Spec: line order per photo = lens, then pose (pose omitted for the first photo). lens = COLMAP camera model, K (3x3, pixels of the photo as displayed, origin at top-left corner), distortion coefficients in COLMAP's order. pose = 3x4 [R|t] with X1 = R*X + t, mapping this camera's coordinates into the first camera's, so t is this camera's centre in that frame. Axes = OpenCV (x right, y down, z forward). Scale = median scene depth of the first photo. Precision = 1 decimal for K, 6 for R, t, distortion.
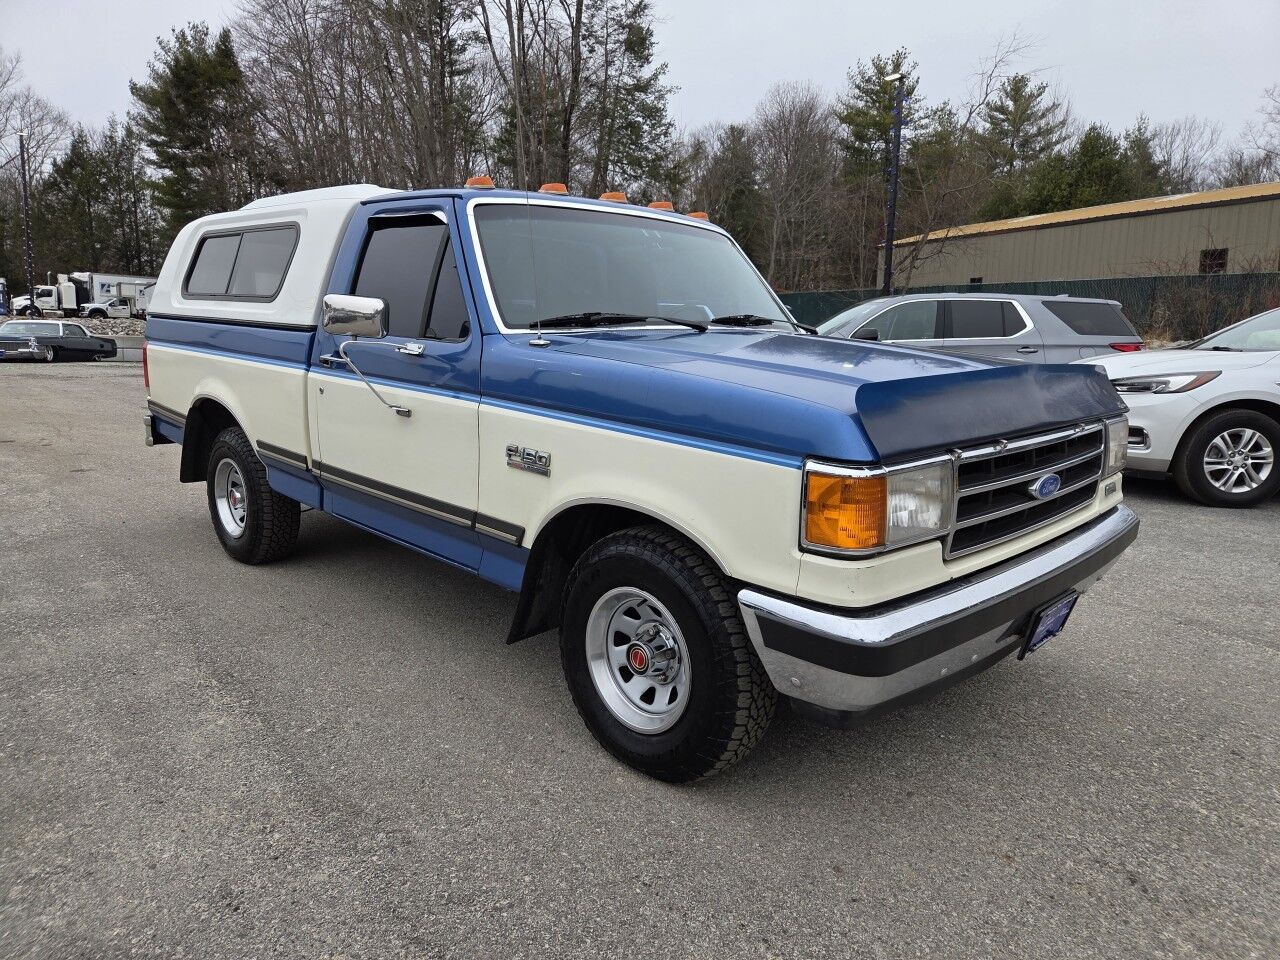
lens RADIAL K [[853.8, 0, 645.5], [0, 853.8, 479.8], [0, 0, 1]] dist [0.063314, -0.044920]
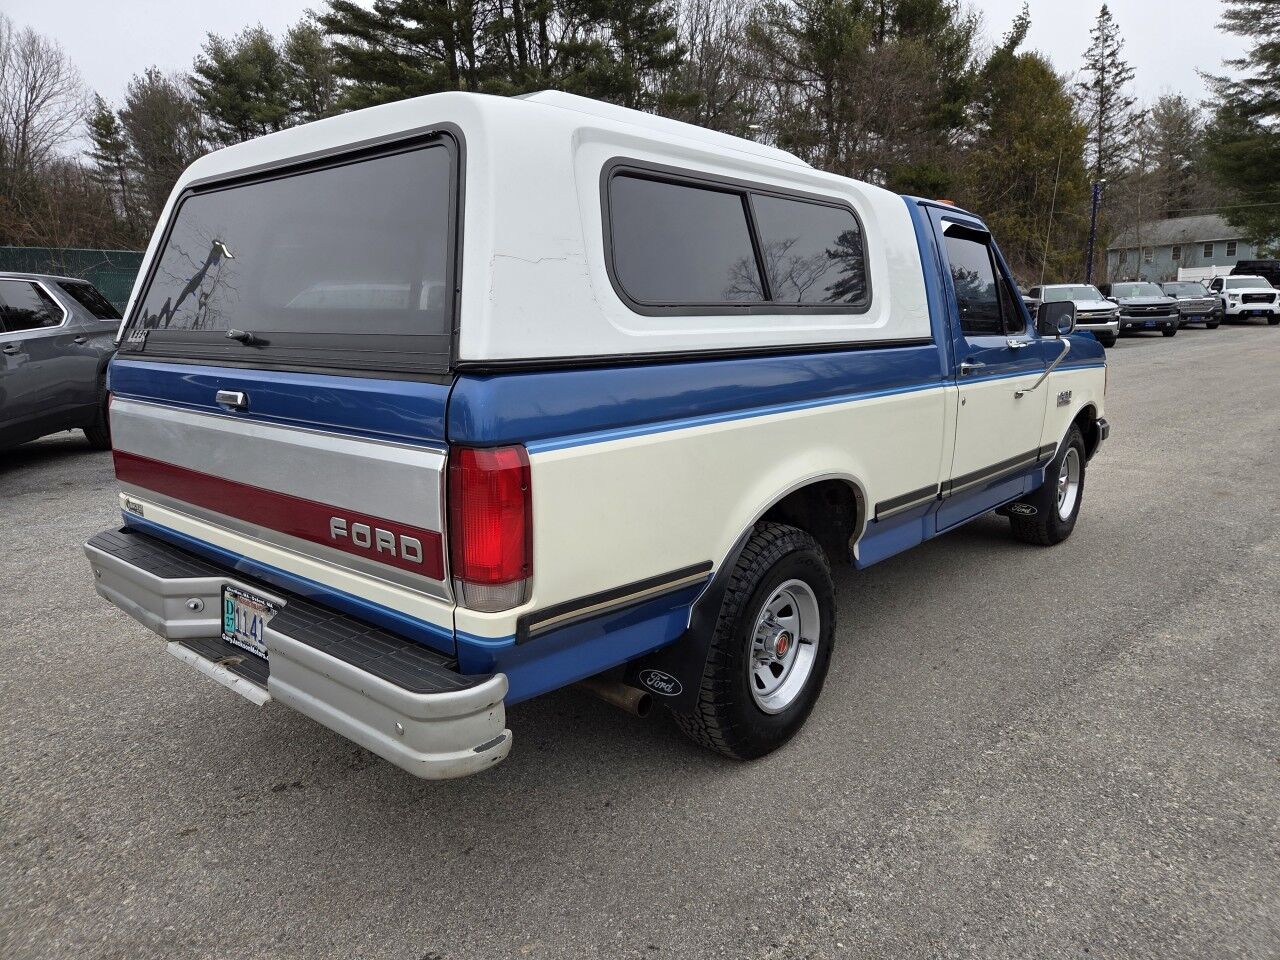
lens RADIAL K [[853.8, 0, 645.5], [0, 853.8, 479.8], [0, 0, 1]] dist [0.063314, -0.044920]
pose [[-0.068556, -0.223635, 0.972259, -1.005909], [0.188955, 0.954002, 0.232759, -0.239260], [-0.979590, 0.199670, -0.023145, 1.068775]]
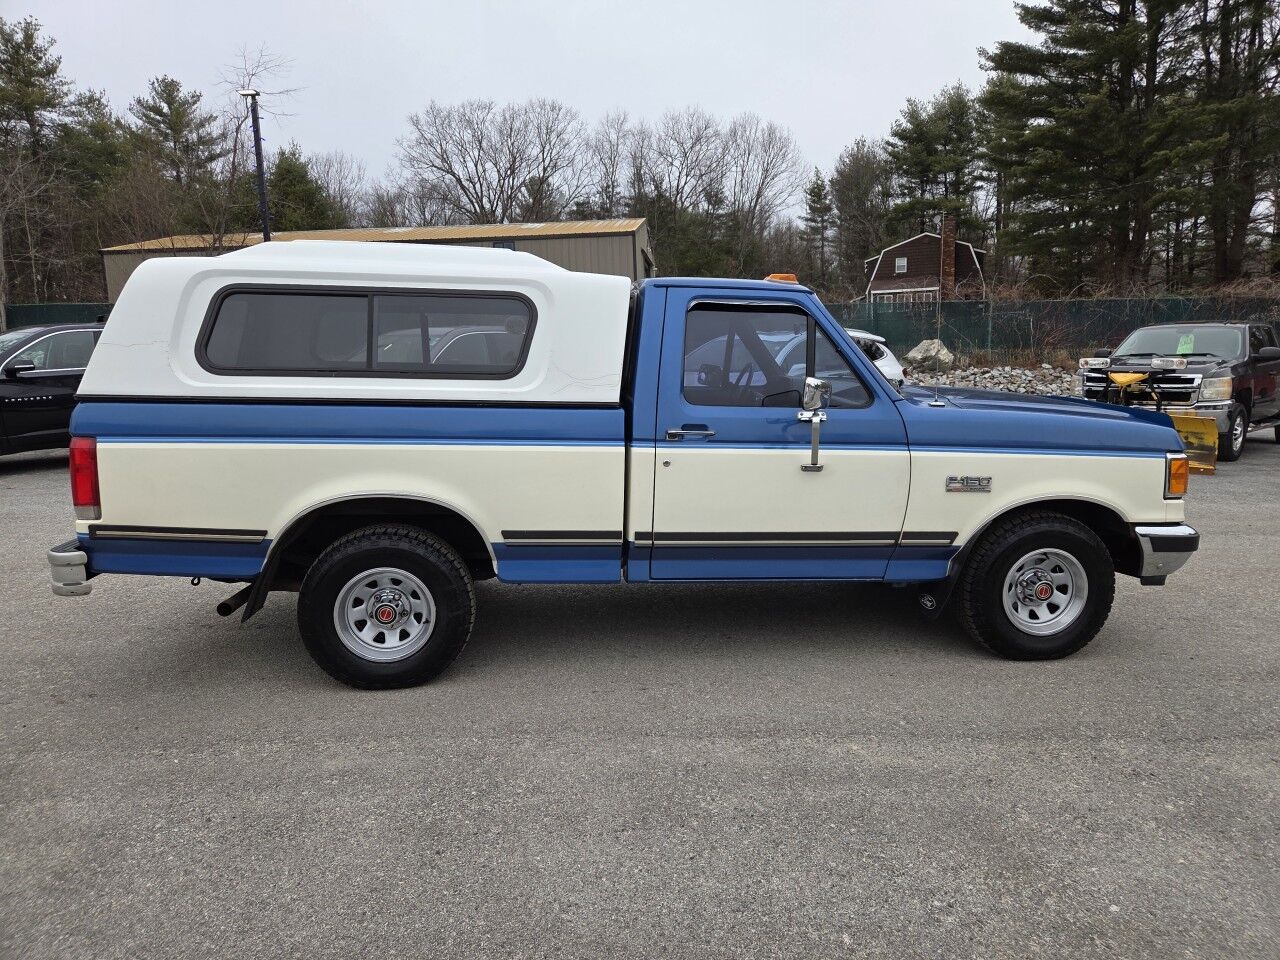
lens RADIAL K [[853.8, 0, 645.5], [0, 853.8, 479.8], [0, 0, 1]] dist [0.063314, -0.044920]
pose [[0.625019, -0.143626, 0.767283, -0.920231], [0.150950, 0.986613, 0.061721, -0.116759], [-0.765876, 0.077244, 0.638332, 0.273808]]
